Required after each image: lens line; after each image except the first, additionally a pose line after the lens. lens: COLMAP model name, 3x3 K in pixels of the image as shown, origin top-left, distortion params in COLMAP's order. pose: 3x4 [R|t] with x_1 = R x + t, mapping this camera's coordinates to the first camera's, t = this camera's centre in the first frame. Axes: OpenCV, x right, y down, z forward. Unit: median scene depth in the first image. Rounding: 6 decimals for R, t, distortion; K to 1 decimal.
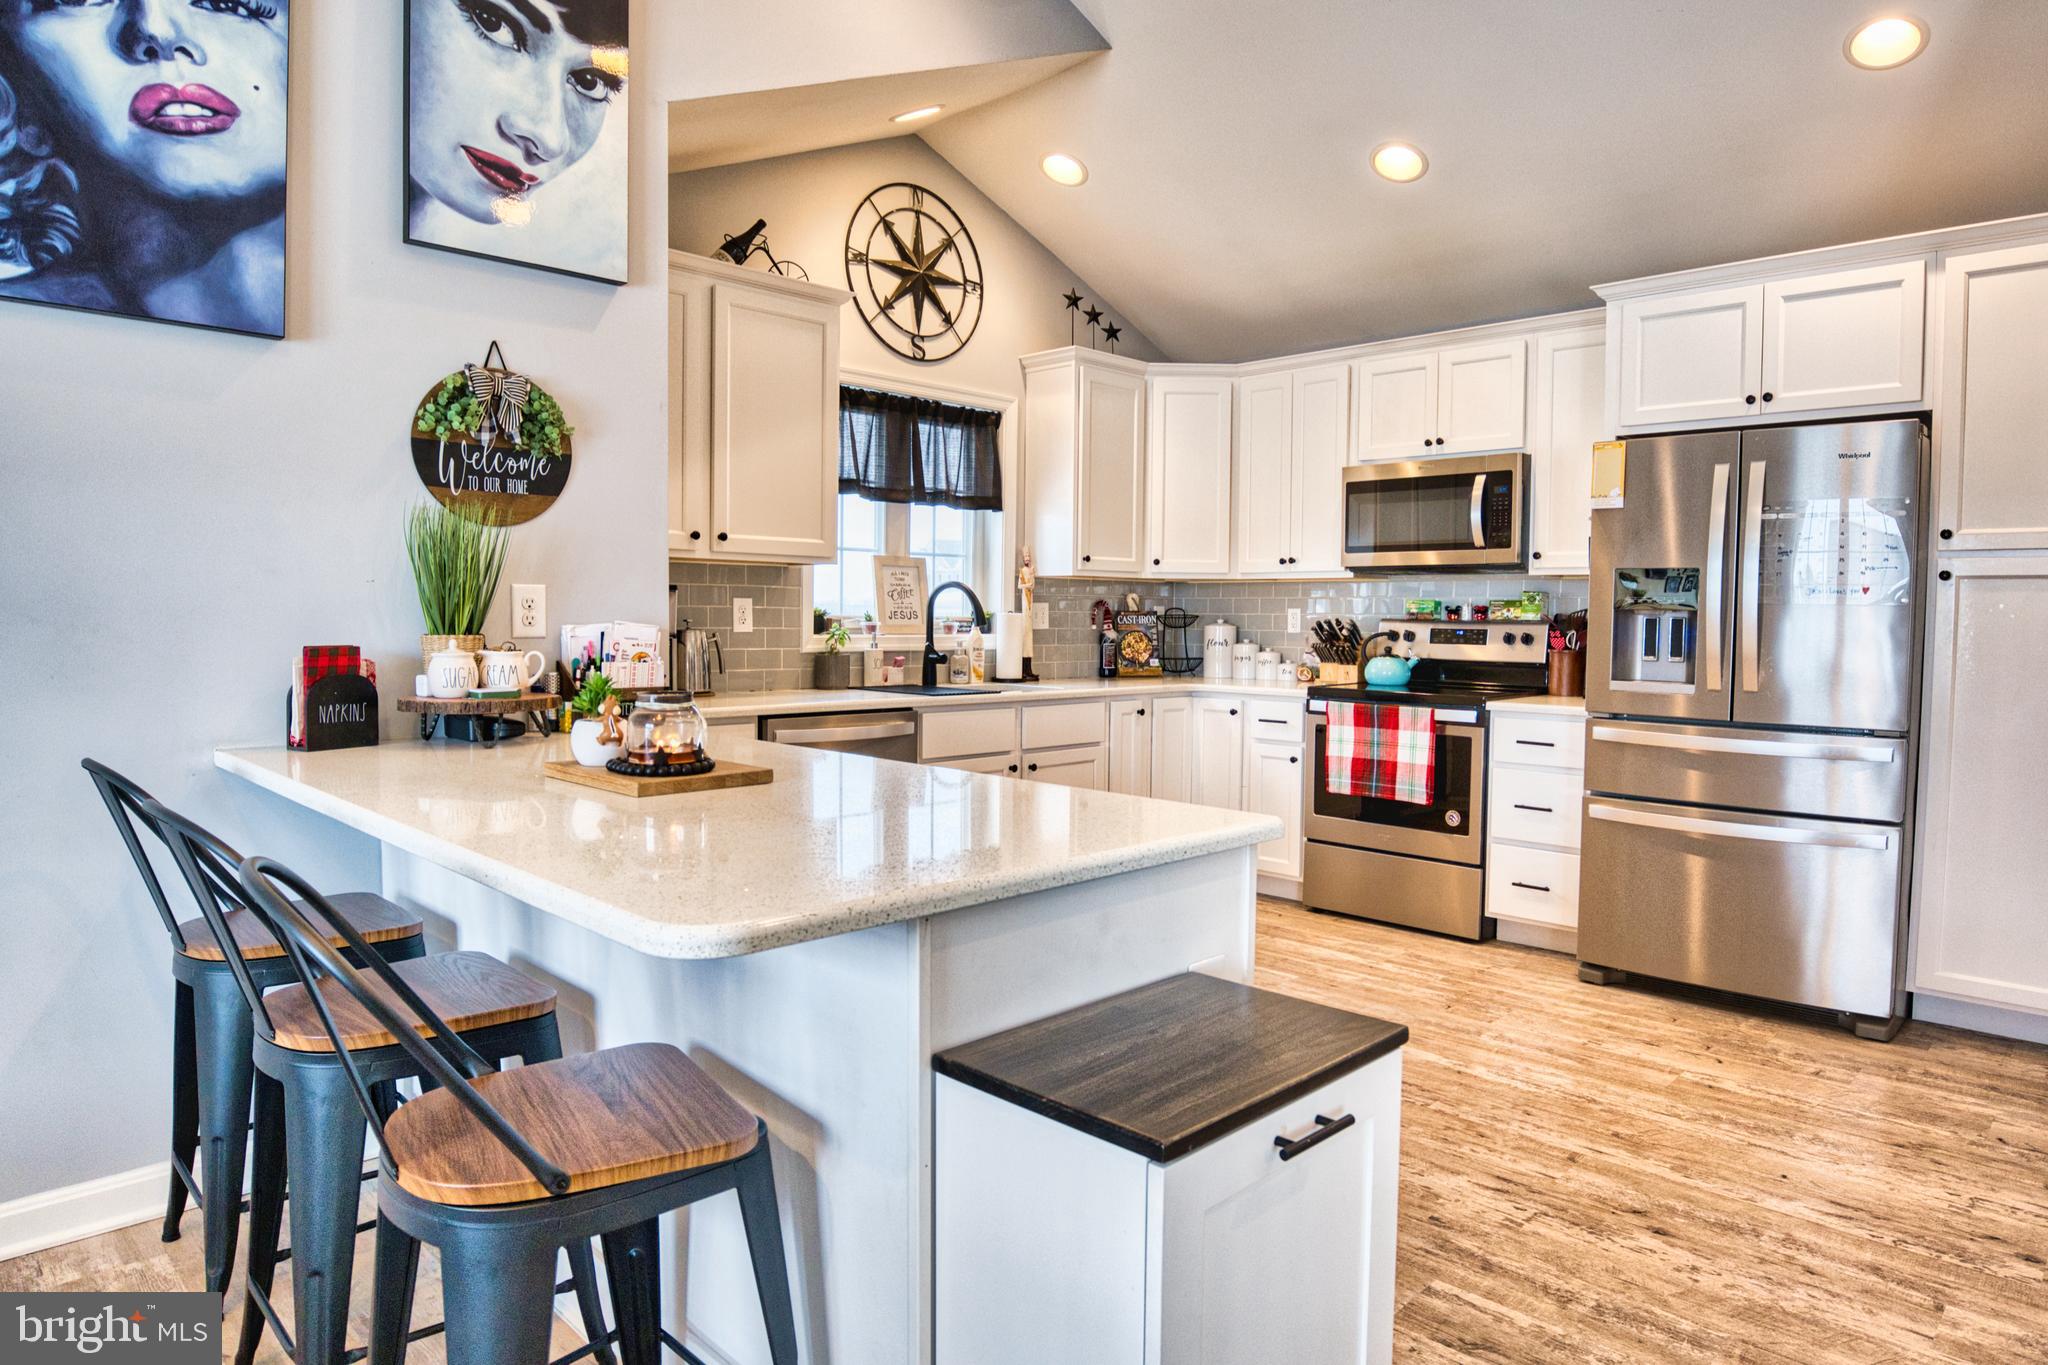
lens RADIAL K [[1218.3, 0, 1073.3], [0, 1218.3, 679.7], [0, 0, 1]] dist [-0.058141, 0.011711]
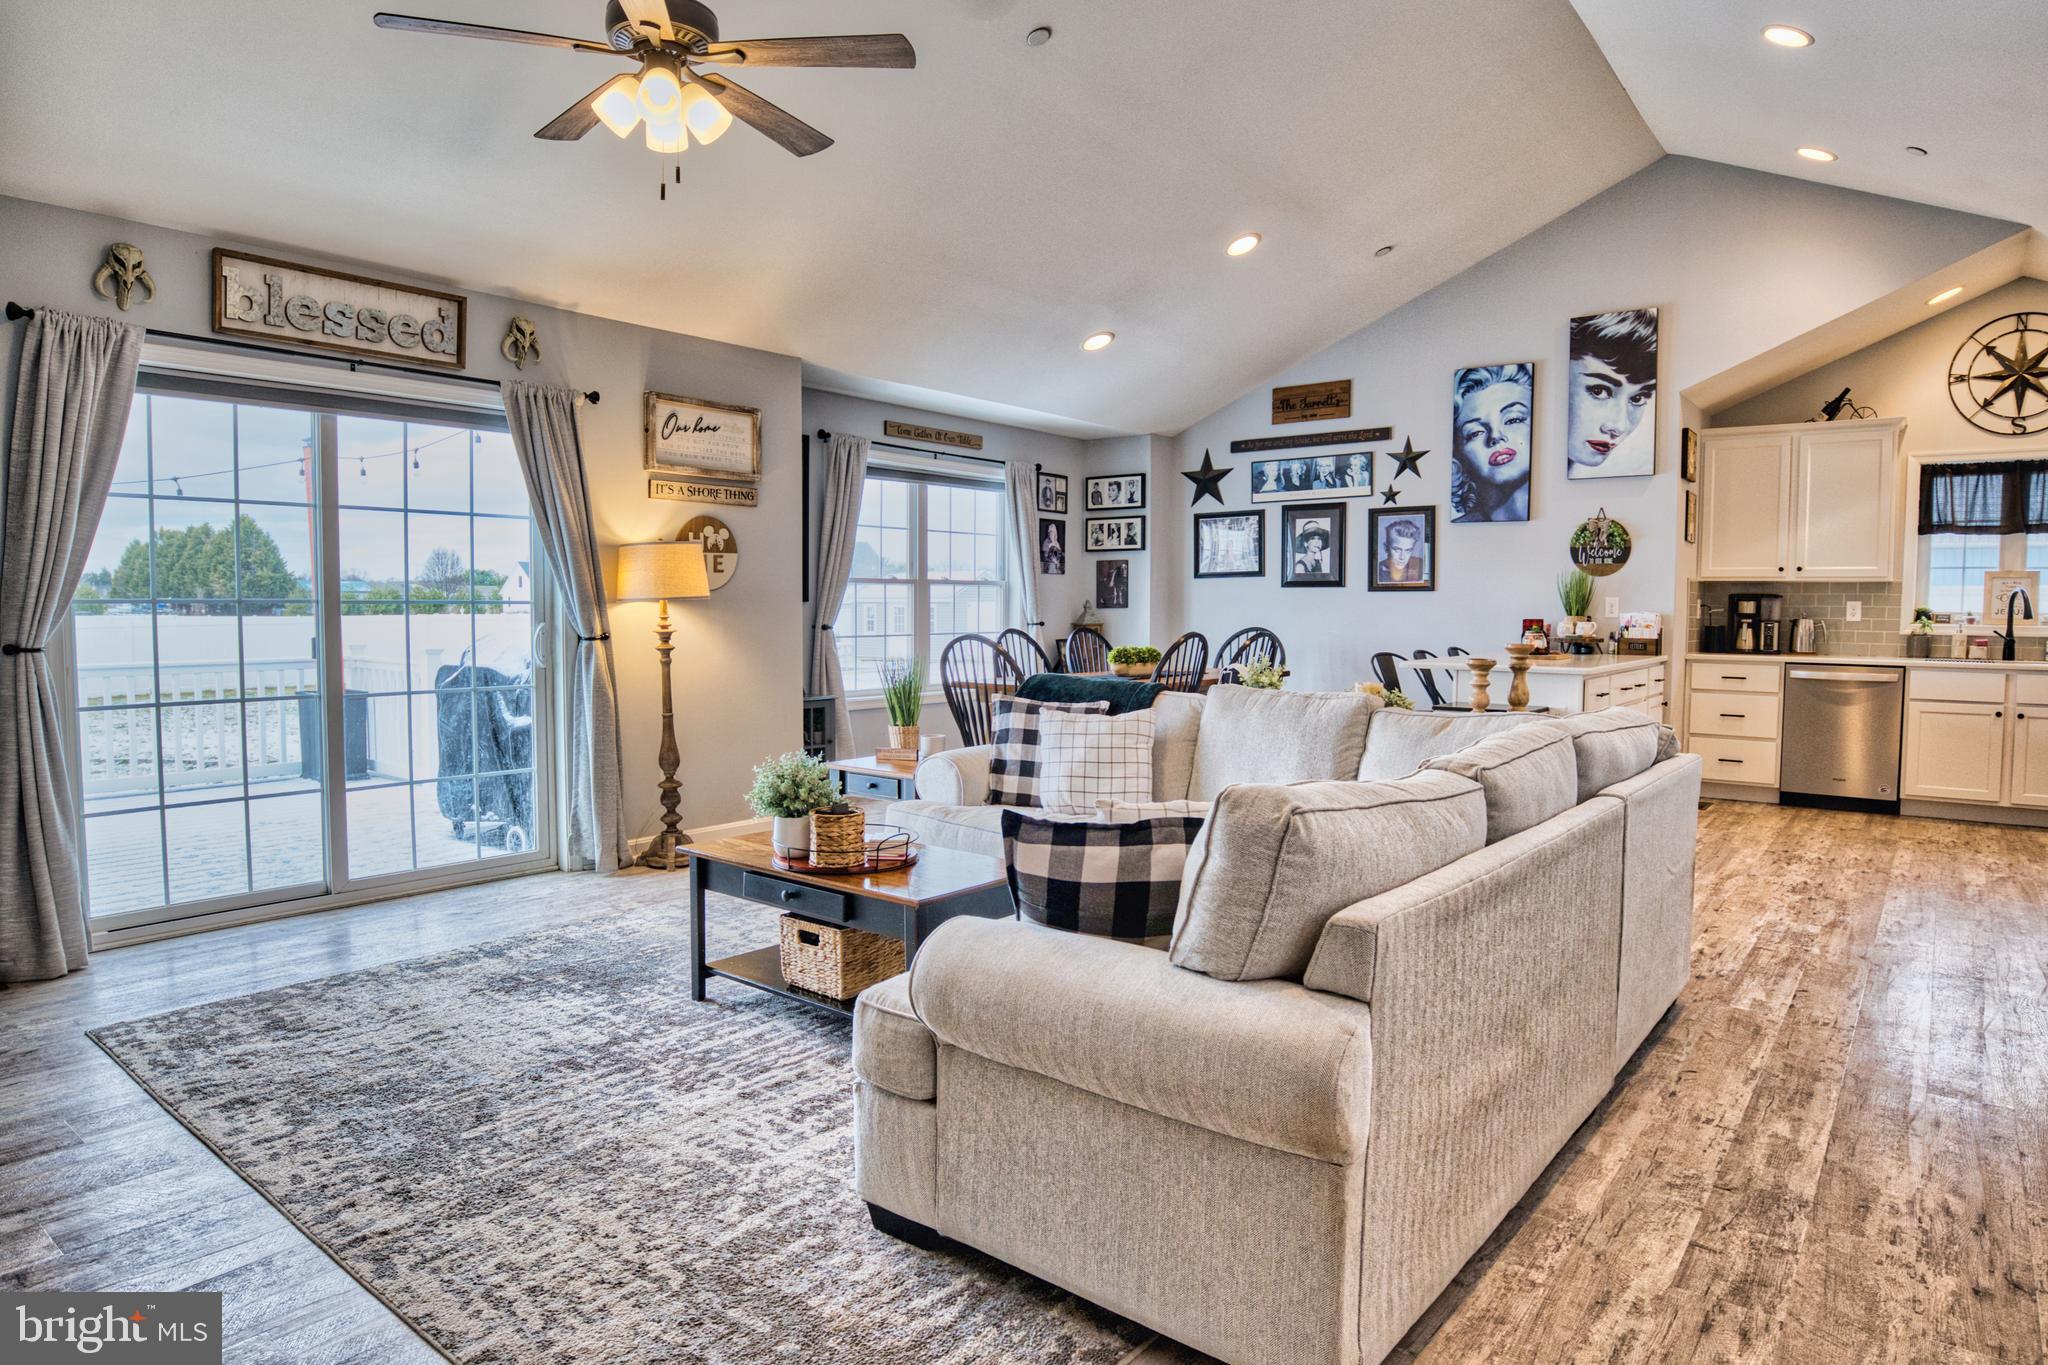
lens RADIAL K [[1196.1, 0, 1055.2], [0, 1196.1, 678.6], [0, 0, 1]] dist [-0.056397, 0.011039]
pose [[0.099843, 0.049452, -0.993774, 1.255840], [-0.056227, 0.997449, 0.043986, 0.032764], [0.993413, 0.051485, 0.102369, -0.290024]]
